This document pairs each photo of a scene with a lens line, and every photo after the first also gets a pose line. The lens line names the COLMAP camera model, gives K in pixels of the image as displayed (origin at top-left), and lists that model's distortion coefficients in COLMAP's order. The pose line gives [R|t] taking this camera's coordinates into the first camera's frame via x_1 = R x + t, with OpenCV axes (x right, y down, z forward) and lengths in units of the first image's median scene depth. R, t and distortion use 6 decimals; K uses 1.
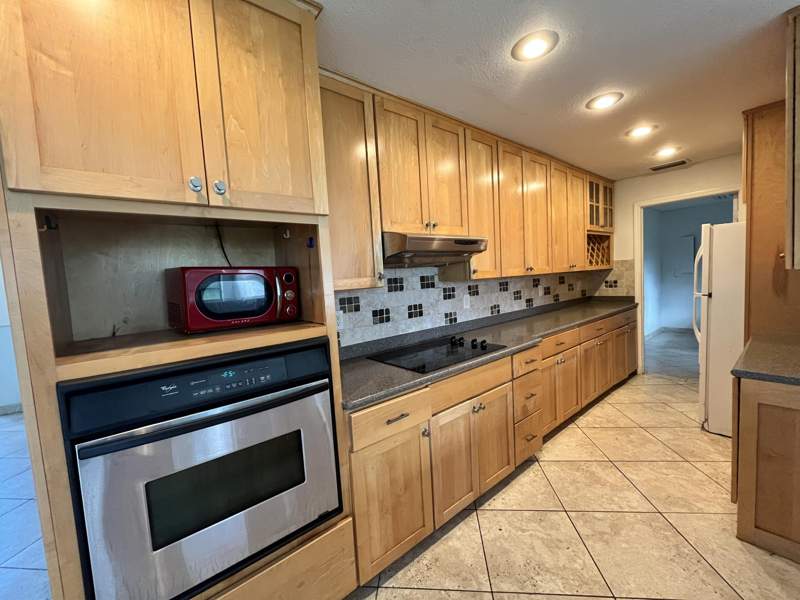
lens RADIAL K [[324.4, 0, 400.0], [0, 324.4, 300.0], [0, 0, 1]] dist [-0.001126, -0.000379]
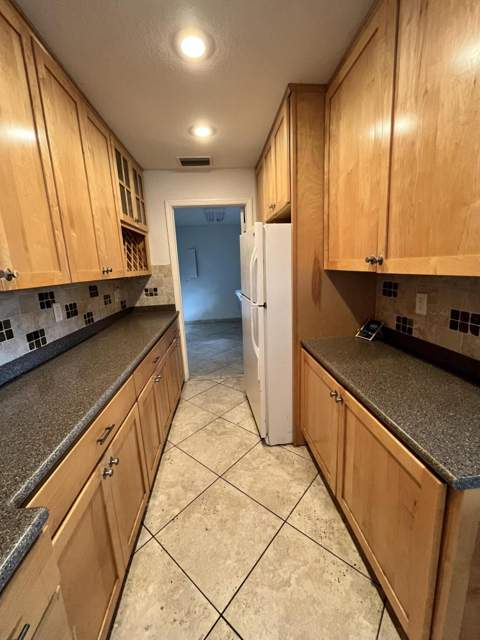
lens RADIAL K [[259.5, 0, 240.3], [0, 259.5, 318.5], [0, 0, 1]] dist [-0.001126, -0.000379]
pose [[0.567983, -0.133788, 0.812094, 0.249415], [0.073303, 0.991002, 0.111993, -0.048573], [-0.819770, -0.004081, 0.572679, 0.483818]]
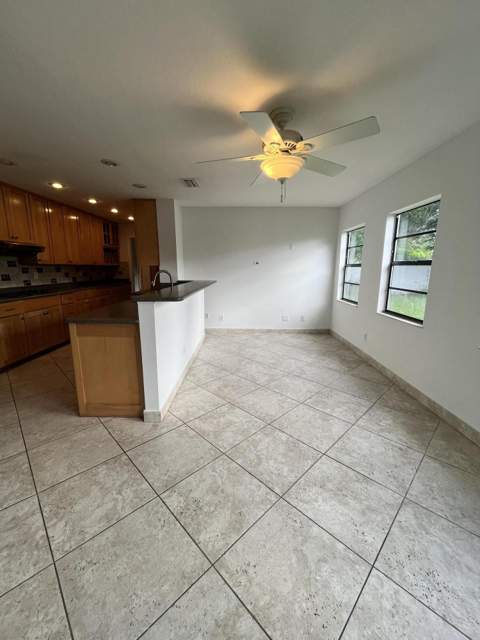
lens RADIAL K [[259.5, 0, 240.3], [0, 259.5, 318.5], [0, 0, 1]] dist [-0.001126, -0.000379]
pose [[0.640852, -0.085351, 0.762905, -0.195040], [0.010206, 0.994659, 0.102705, 0.097882], [-0.767597, -0.058032, 0.638300, -0.849021]]
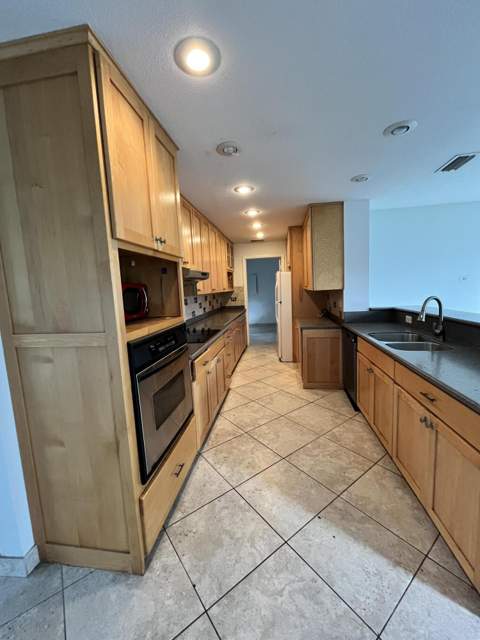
lens RADIAL K [[259.5, 0, 240.3], [0, 259.5, 318.5], [0, 0, 1]] dist [-0.001126, -0.000379]
pose [[0.739105, -0.054815, 0.671357, -0.381068], [0.050283, 0.998392, 0.026160, 0.027438], [-0.671711, 0.014423, 0.740673, -0.132395]]
